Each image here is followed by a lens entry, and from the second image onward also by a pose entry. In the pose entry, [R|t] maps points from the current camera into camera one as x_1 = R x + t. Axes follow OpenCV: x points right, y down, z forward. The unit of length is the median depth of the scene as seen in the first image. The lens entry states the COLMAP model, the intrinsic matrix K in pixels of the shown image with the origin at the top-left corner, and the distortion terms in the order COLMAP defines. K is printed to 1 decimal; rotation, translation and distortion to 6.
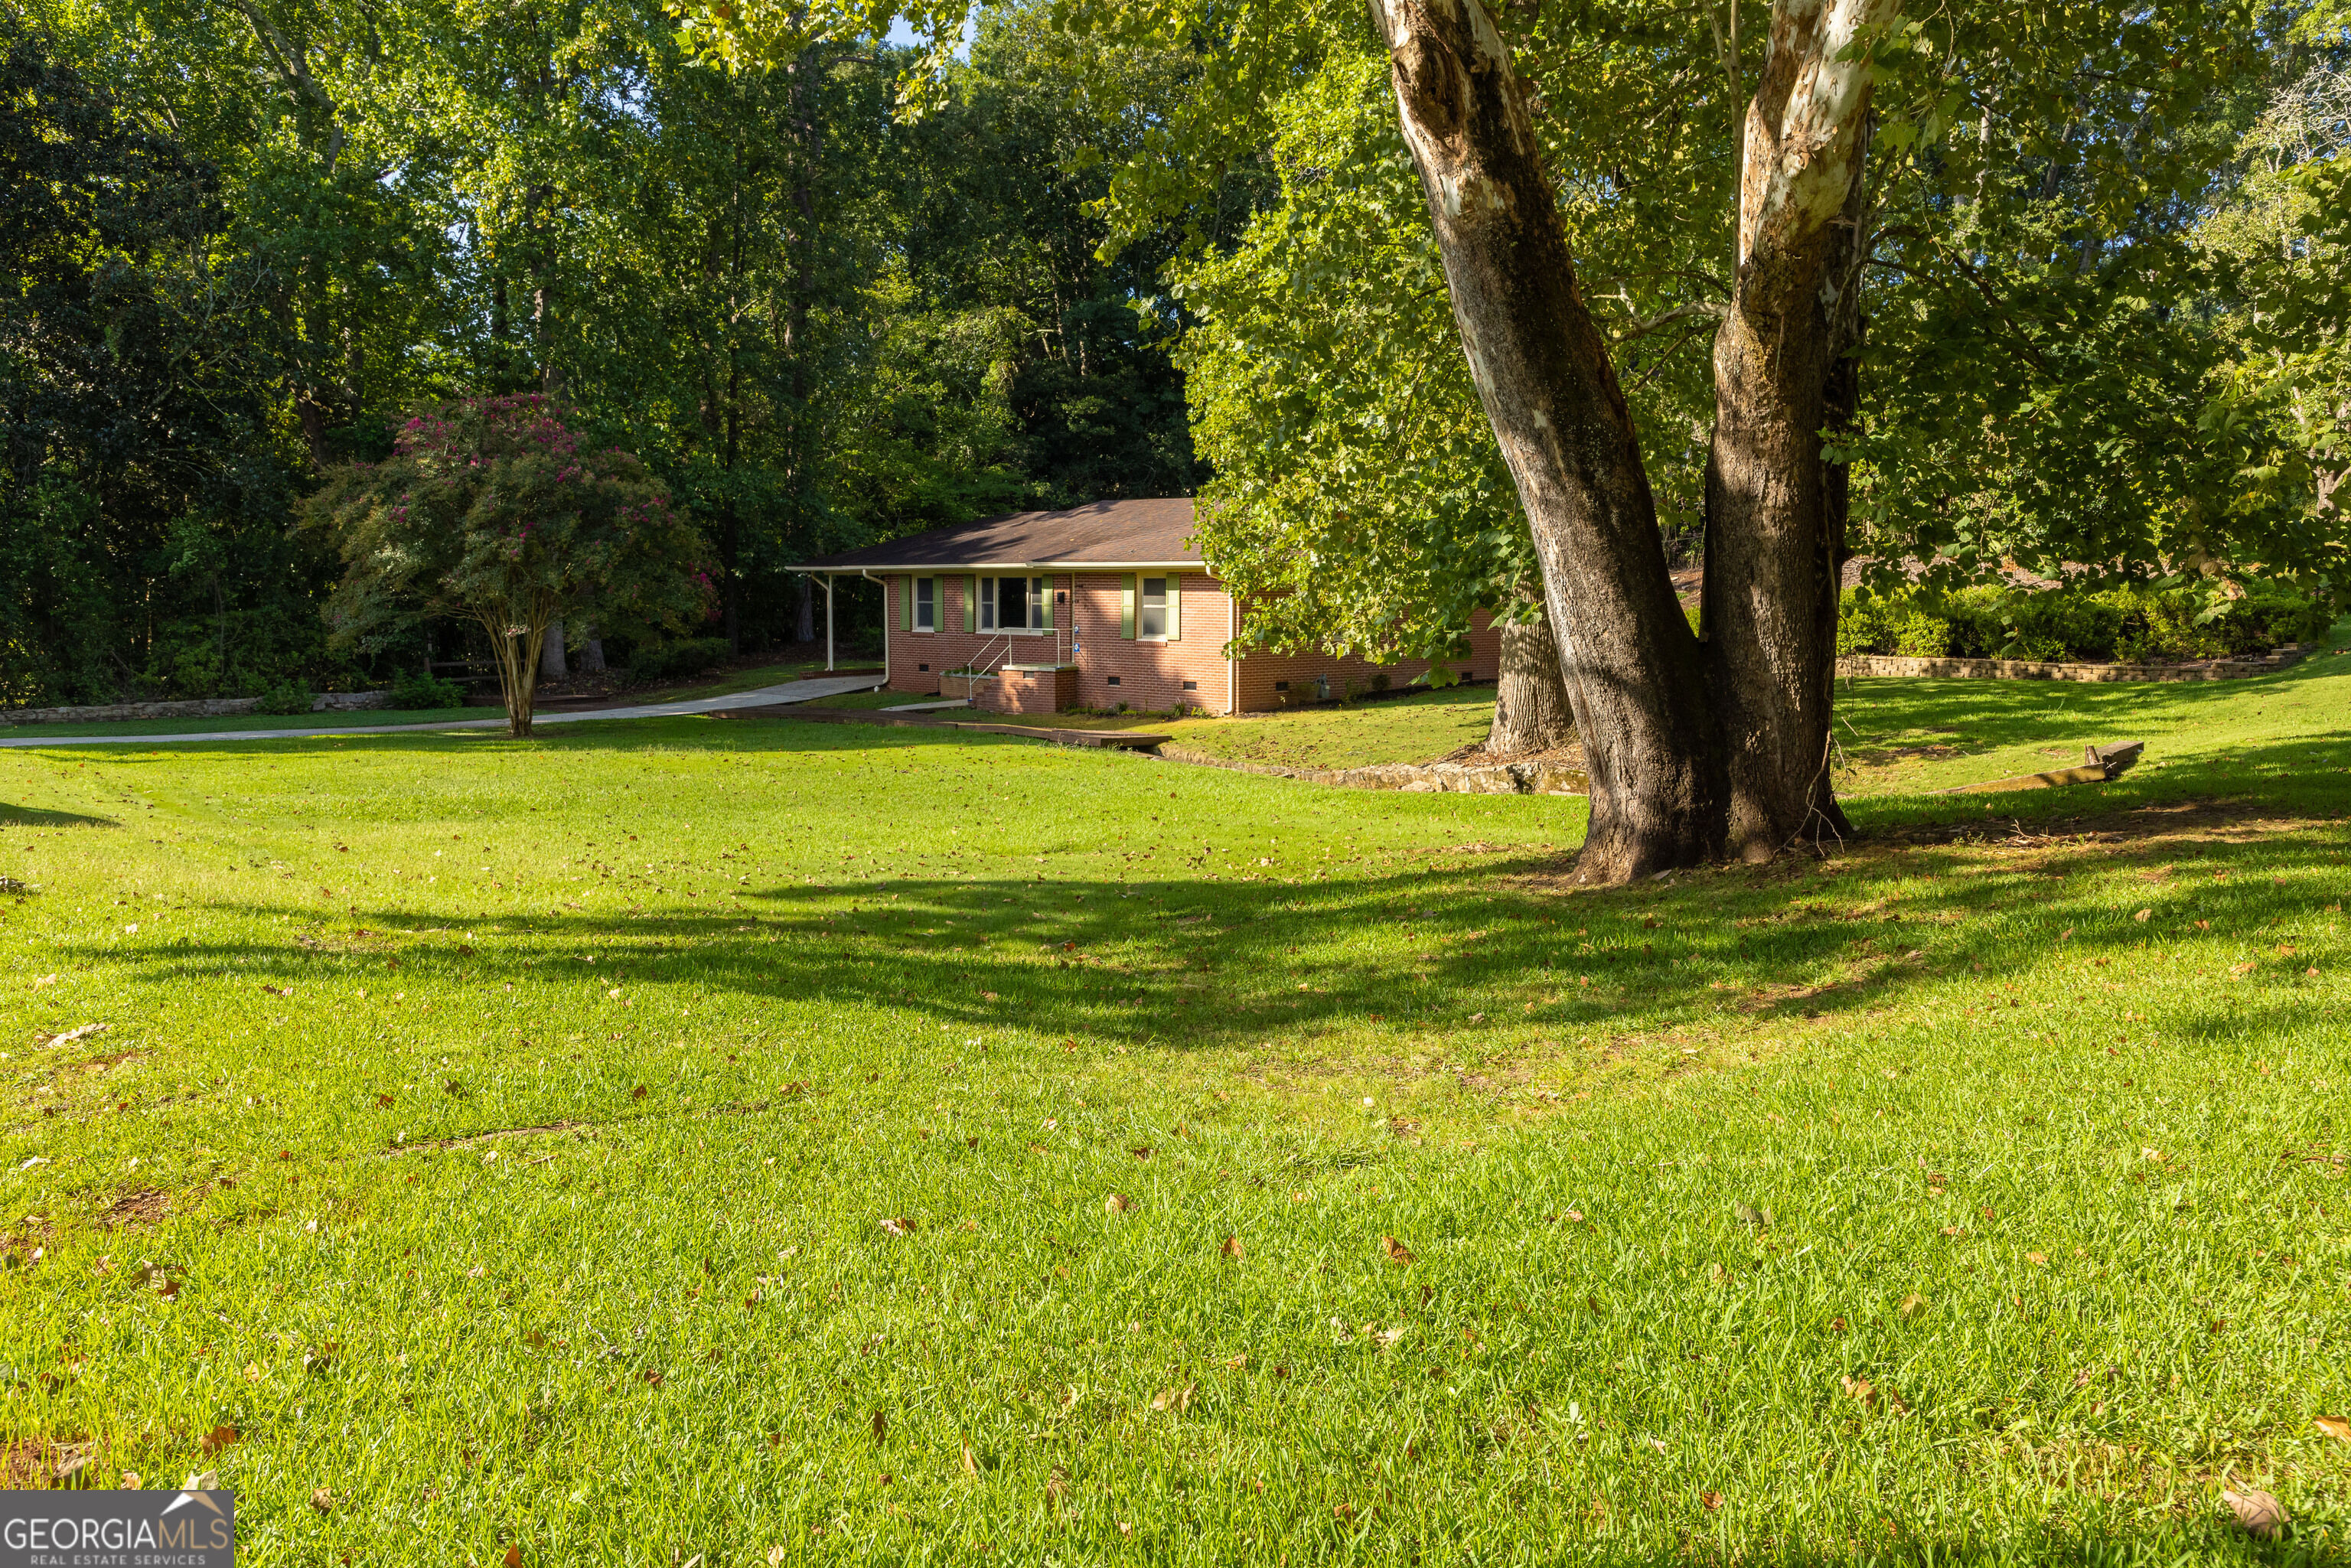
lens RADIAL K [[1949.8, 0, 1175.5], [0, 1949.8, 784.0], [0, 0, 1]] dist [-0.026695, 0.000036]
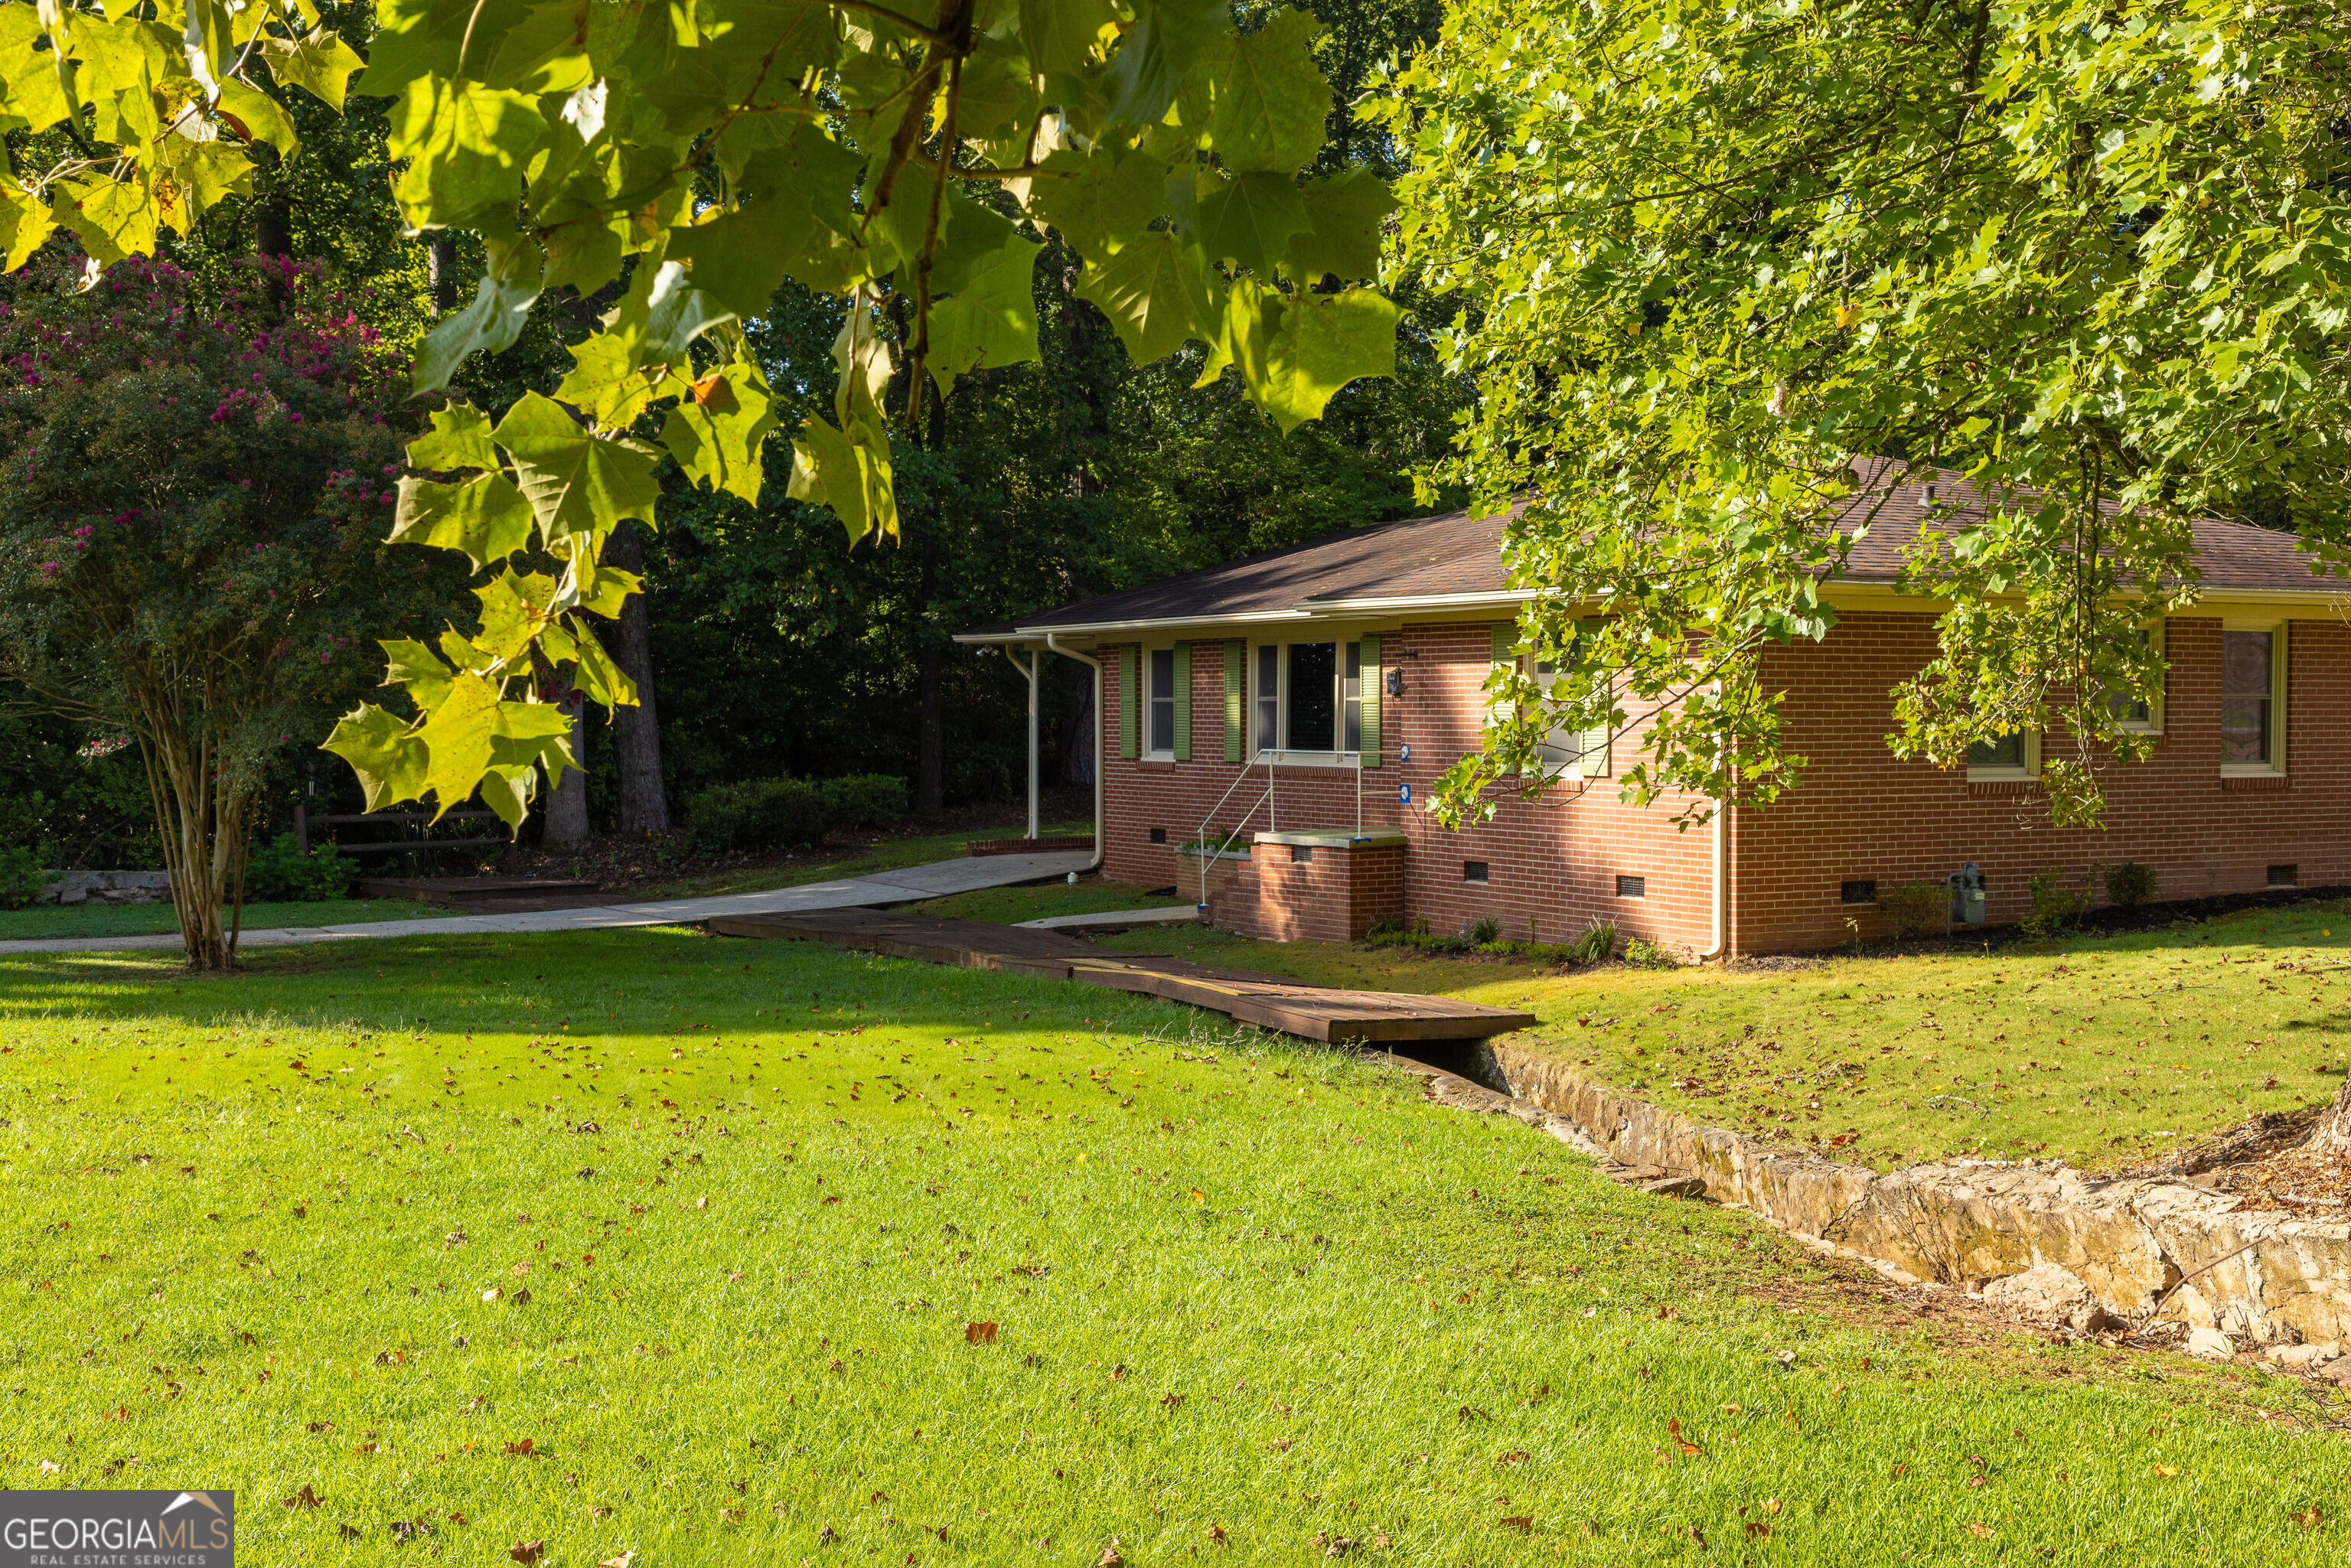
lens RADIAL K [[2900.9, 0, 1175.5], [0, 2900.9, 784.0], [0, 0, 1]] dist [0.010895, 0.011152]
pose [[0.964421, 0.006313, -0.264297, 0.071393], [-0.026695, 0.996931, -0.073597, -0.022595], [0.263021, 0.078034, 0.961629, 0.356222]]
